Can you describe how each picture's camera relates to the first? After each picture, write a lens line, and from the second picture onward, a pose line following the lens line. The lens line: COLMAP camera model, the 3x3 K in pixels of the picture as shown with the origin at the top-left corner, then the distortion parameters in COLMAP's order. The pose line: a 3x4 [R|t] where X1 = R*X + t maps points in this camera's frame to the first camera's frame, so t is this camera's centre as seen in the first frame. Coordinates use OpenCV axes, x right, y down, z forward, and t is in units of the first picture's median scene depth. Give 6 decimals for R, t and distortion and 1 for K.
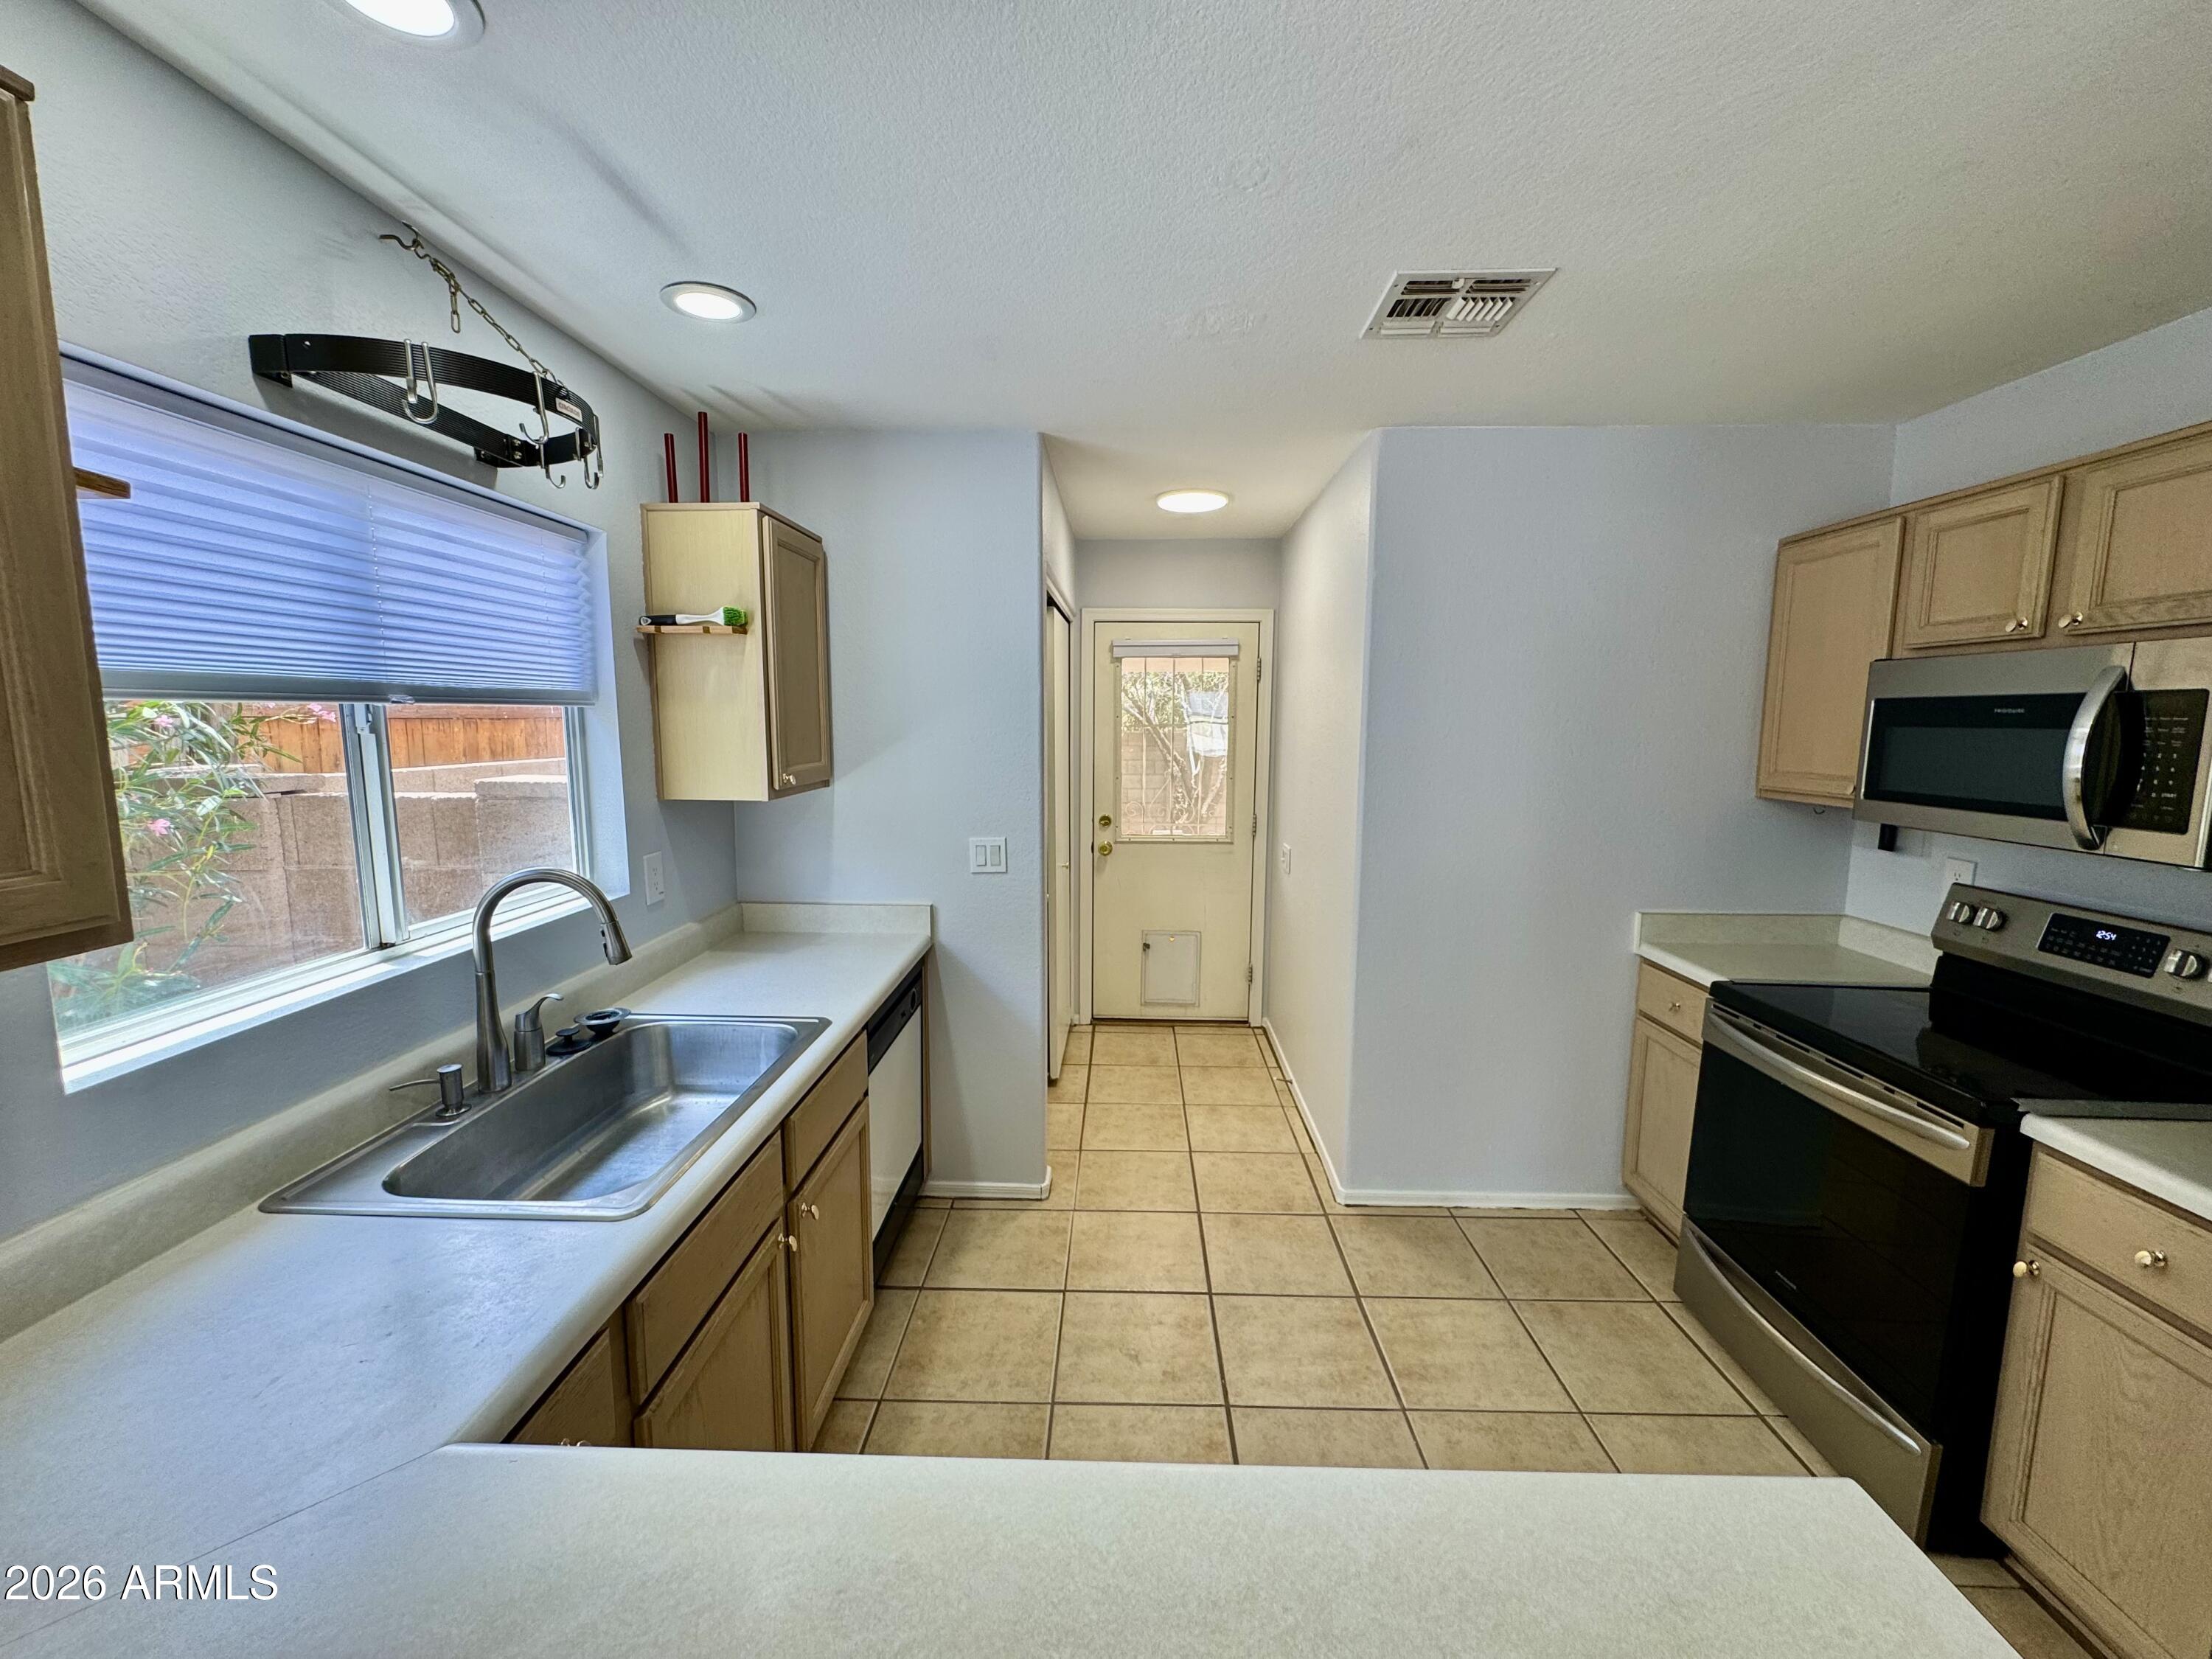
lens RADIAL K [[880.8, 0, 1106.0], [0, 880.8, 829.5], [0, 0, 1]] dist [0.015742, -0.008809]
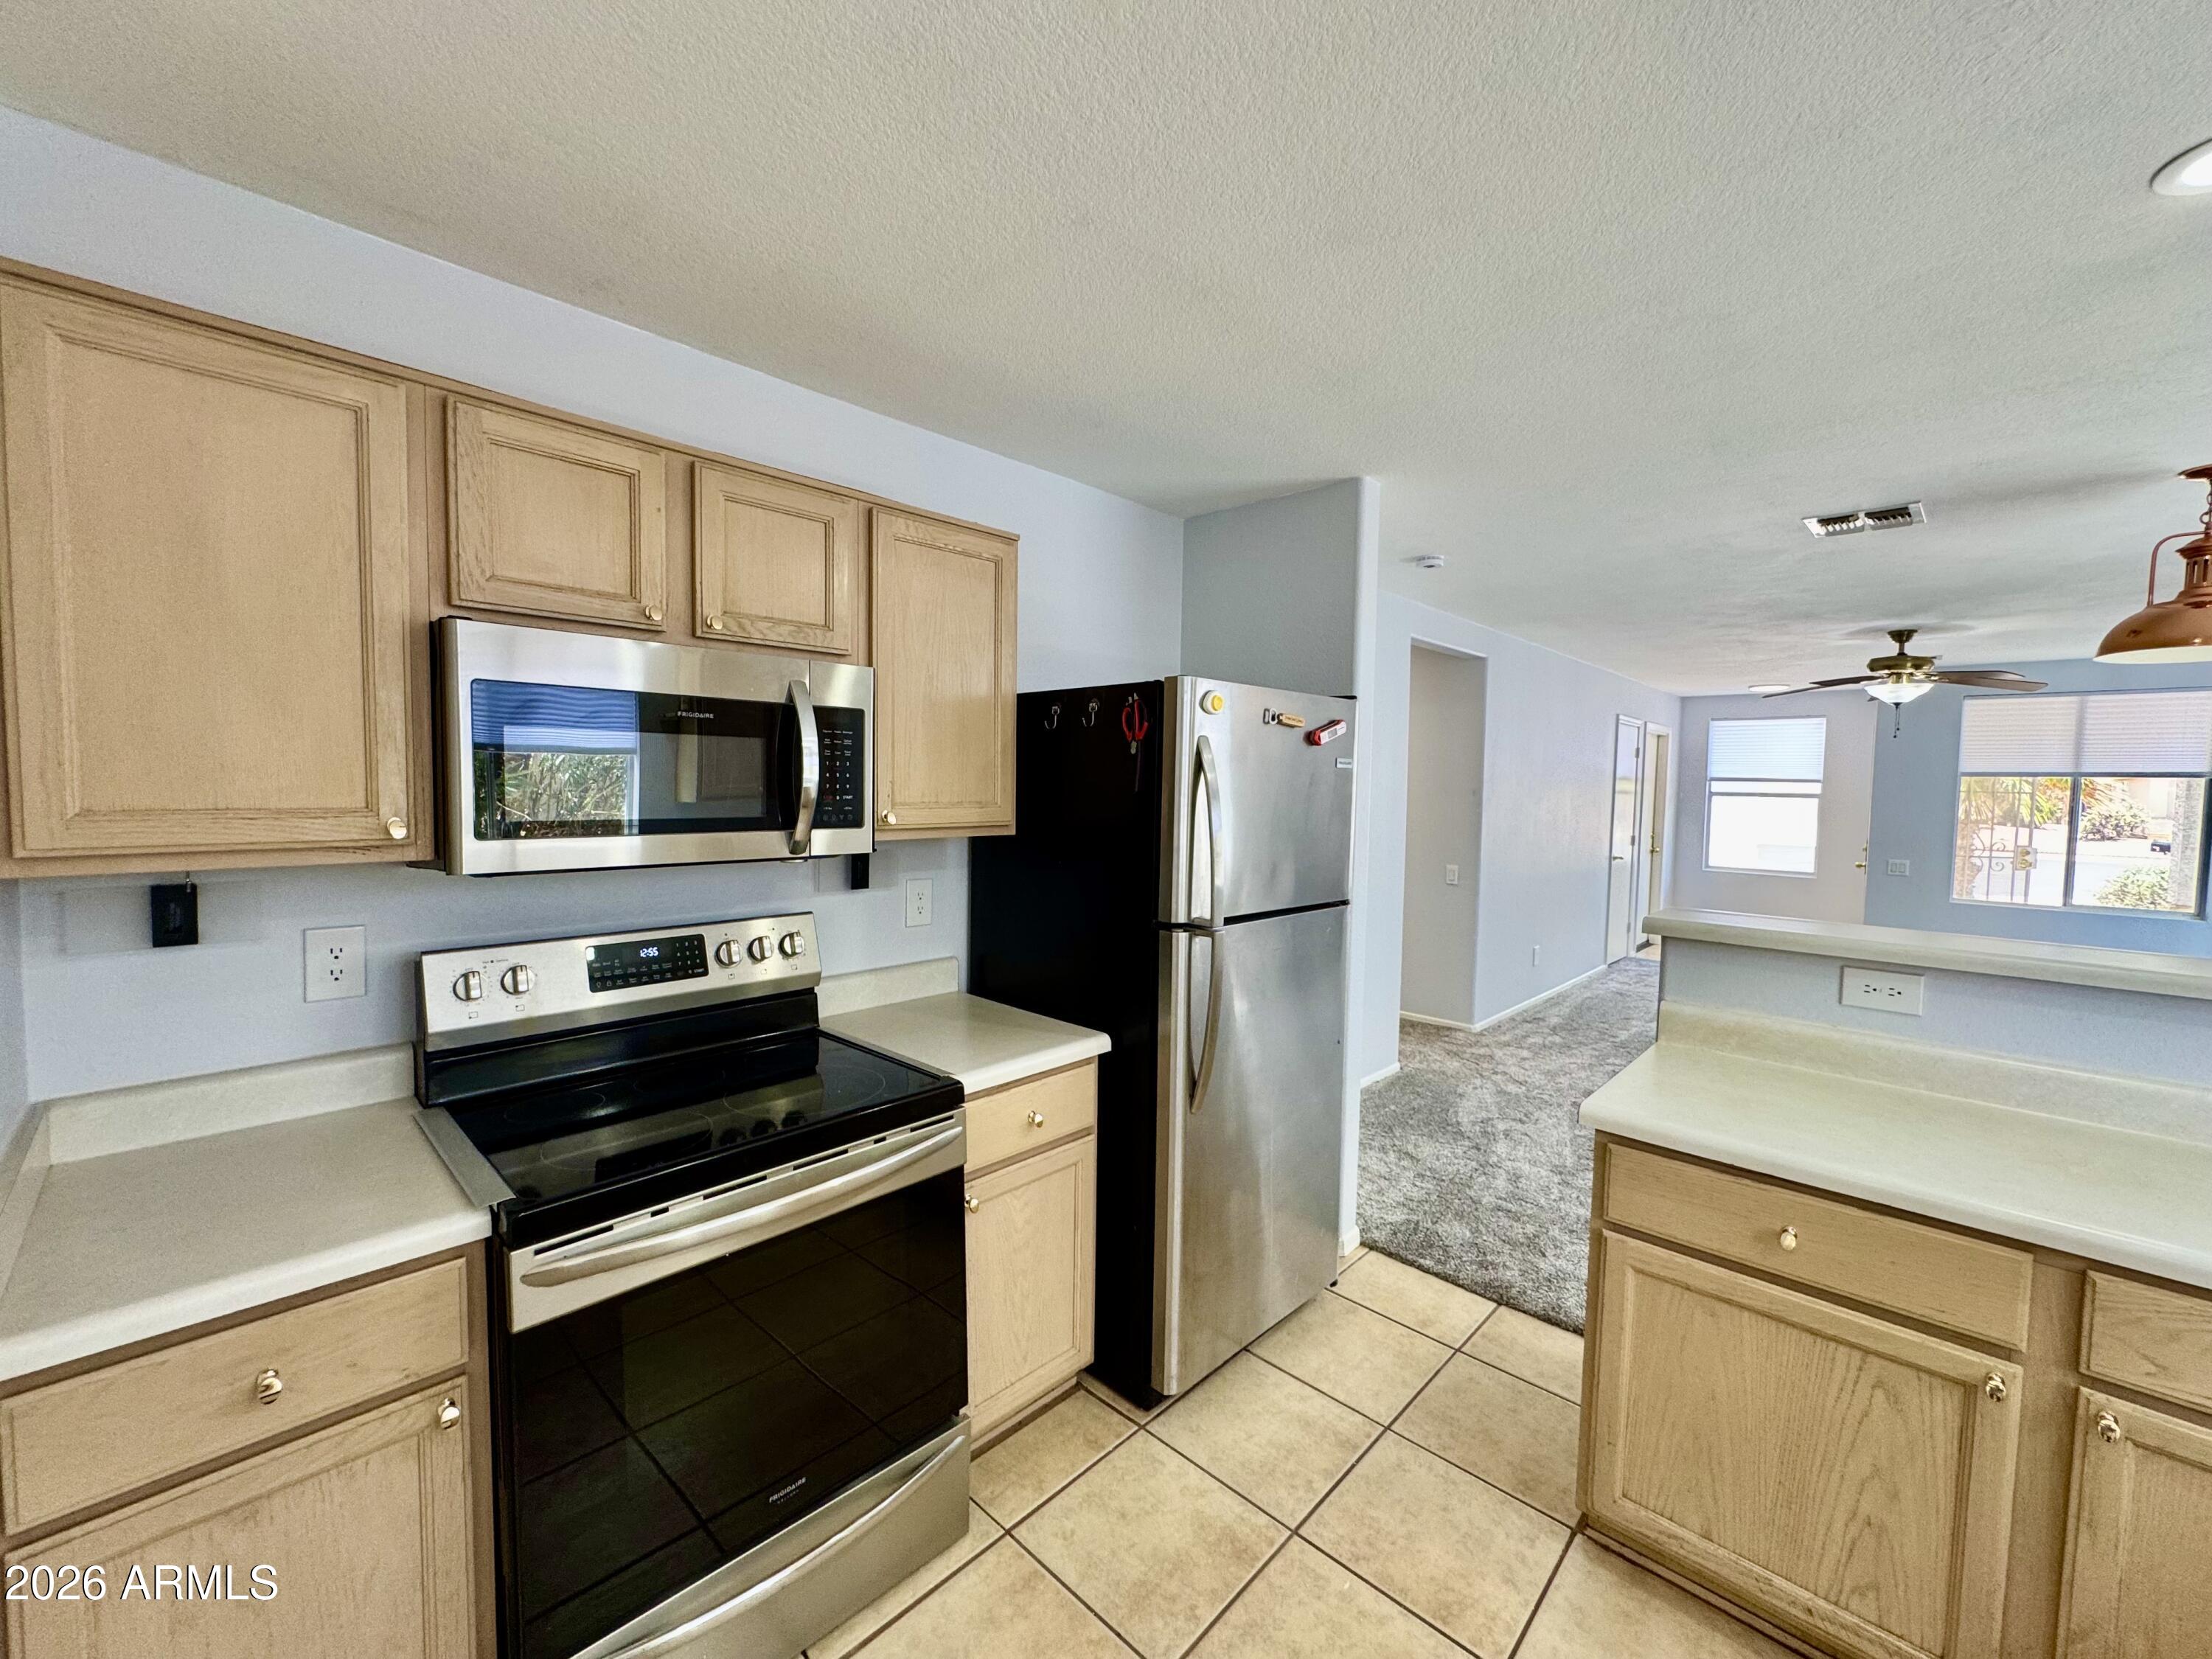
lens RADIAL K [[880.8, 0, 1106.0], [0, 880.8, 829.5], [0, 0, 1]] dist [0.015742, -0.008809]
pose [[-0.732691, -0.053194, 0.678480, 0.138966], [0.066407, 0.986595, 0.149063, -0.140537], [-0.677314, 0.154273, -0.719337, 1.533445]]
